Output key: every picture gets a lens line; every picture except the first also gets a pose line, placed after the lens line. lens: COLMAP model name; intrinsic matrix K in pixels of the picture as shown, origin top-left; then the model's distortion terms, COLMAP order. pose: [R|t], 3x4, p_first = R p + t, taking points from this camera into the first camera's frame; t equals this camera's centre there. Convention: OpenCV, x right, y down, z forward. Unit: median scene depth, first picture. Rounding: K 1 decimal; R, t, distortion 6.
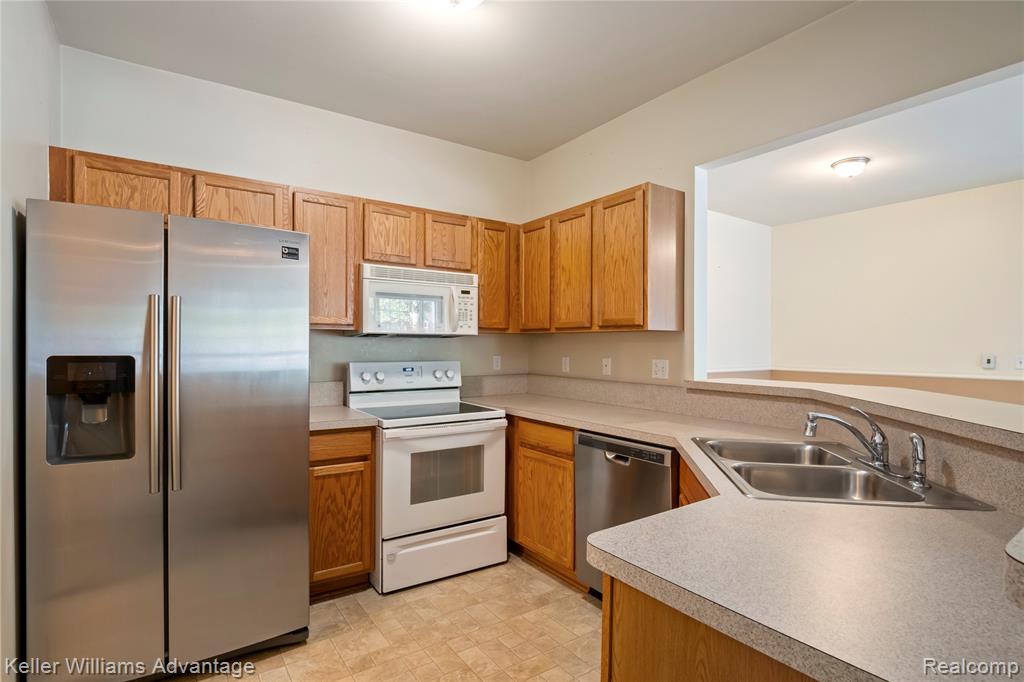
lens RADIAL K [[509.9, 0, 517.7], [0, 509.9, 350.8], [0, 0, 1]] dist [-0.015635, -0.003445]
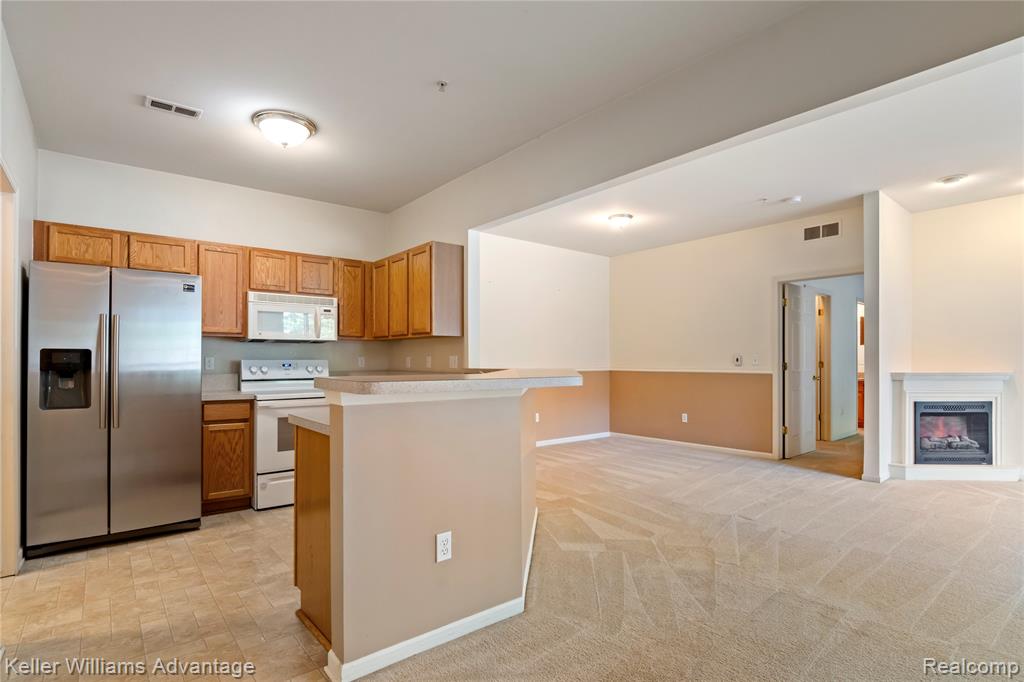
lens RADIAL K [[509.9, 0, 510.1], [0, 509.9, 356.9], [0, 0, 1]] dist [-0.015635, -0.003445]
pose [[0.997348, -0.006193, 0.072519, 0.351266], [0.007414, 0.999835, -0.016587, 0.049015], [-0.072404, 0.017081, 0.997229, -0.528916]]
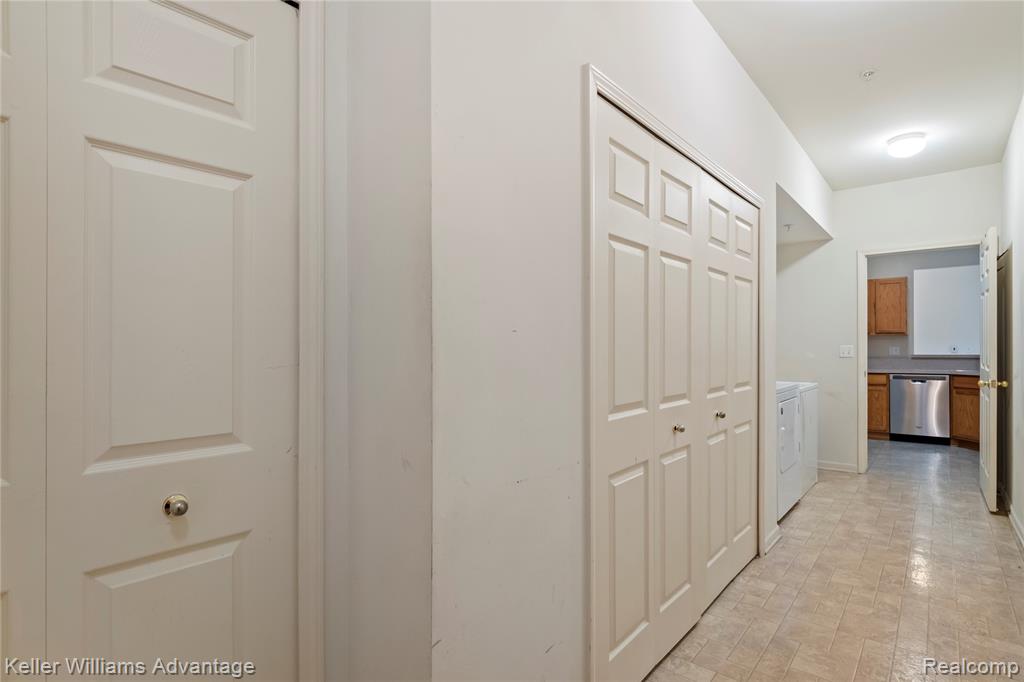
lens RADIAL K [[509.9, 0, 518.9], [0, 509.9, 349.4], [0, 0, 1]] dist [-0.015635, -0.003445]
pose [[0.964769, -0.008877, 0.262949, -2.168037], [0.012288, 0.999860, -0.011331, 0.036612], [-0.262812, 0.014163, 0.964743, -0.877810]]
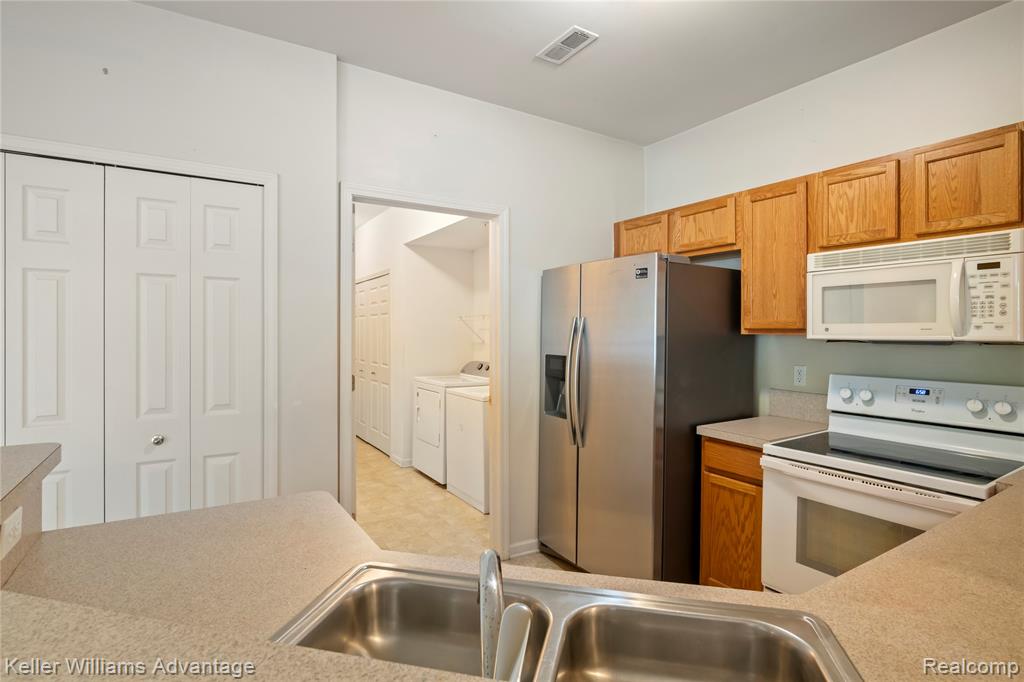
lens RADIAL K [[509.9, 0, 511.0], [0, 509.9, 334.5], [0, 0, 1]] dist [-0.015635, -0.003445]
pose [[-0.049896, 0.001105, -0.998754, 0.550084], [-0.013688, 0.999905, 0.001790, -0.037240], [0.998661, 0.013761, -0.049876, 0.572793]]
